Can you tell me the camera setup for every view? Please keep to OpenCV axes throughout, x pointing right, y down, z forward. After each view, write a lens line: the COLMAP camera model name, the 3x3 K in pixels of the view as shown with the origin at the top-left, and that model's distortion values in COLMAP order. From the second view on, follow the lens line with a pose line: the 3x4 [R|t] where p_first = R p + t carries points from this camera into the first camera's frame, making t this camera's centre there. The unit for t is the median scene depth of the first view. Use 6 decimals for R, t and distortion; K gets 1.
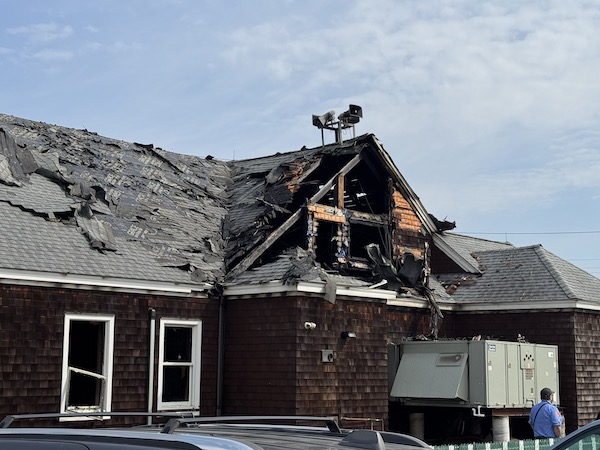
lens RADIAL K [[1058.3, 0, 300.3], [0, 1058.3, 223.1], [0, 0, 1]] dist [0.080413, 0.000000]
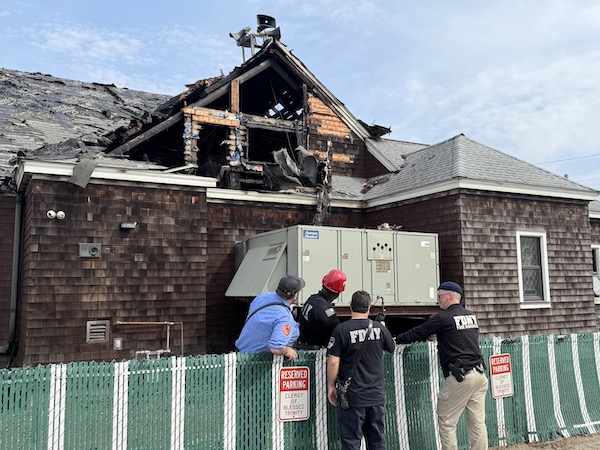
lens RADIAL K [[584.0, 0, 298.8], [0, 584.0, 229.0], [0, 0, 1]] dist [0.070536, 0.000000]
pose [[0.943277, -0.054931, -0.327431, 0.282838], [0.066716, 0.997462, 0.024862, 0.089928], [0.325235, -0.045297, 0.944548, 0.507130]]
